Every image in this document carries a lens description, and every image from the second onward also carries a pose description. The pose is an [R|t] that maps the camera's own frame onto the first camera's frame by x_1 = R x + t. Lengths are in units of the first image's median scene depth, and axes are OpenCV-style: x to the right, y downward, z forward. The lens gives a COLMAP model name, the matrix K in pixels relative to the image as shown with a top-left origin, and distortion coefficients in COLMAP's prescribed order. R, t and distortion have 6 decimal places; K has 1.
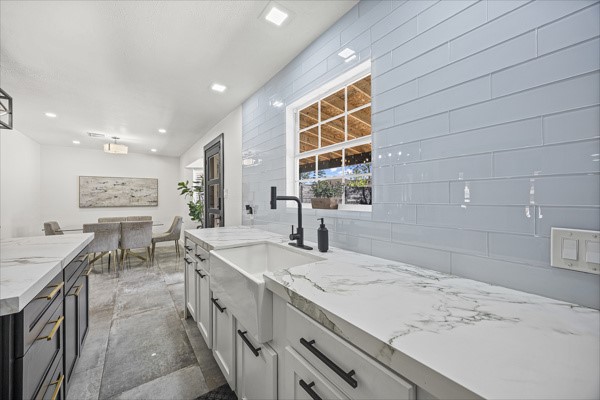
lens RADIAL K [[229.1, 0, 298.6], [0, 229.1, 200.3], [0, 0, 1]] dist [-0.000293, 0.000122]
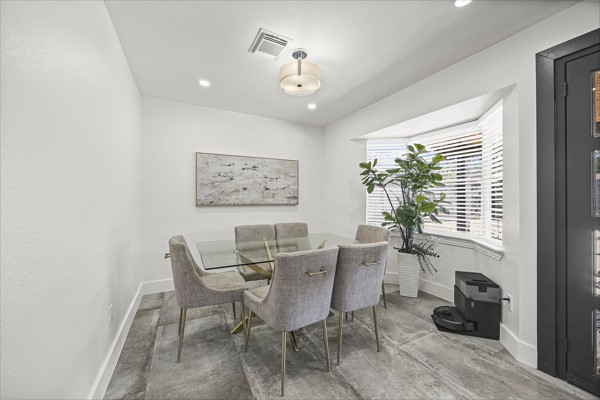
lens RADIAL K [[229.1, 0, 298.6], [0, 229.1, 200.3], [0, 0, 1]] dist [-0.000293, 0.000122]
pose [[0.988832, 0.010825, -0.148638, -0.709147], [-0.010365, 0.999939, 0.003873, 0.013495], [0.148671, -0.002289, 0.988884, 0.533450]]
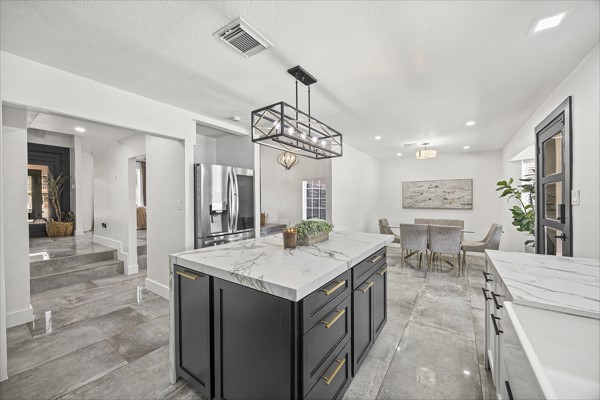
lens RADIAL K [[229.1, 0, 298.6], [0, 229.1, 200.3], [0, 0, 1]] dist [-0.000293, 0.000122]
pose [[0.329096, 0.008171, -0.944261, 0.001812], [-0.006227, 0.999960, 0.006482, -0.016112], [0.944276, 0.003747, 0.329133, 0.099291]]
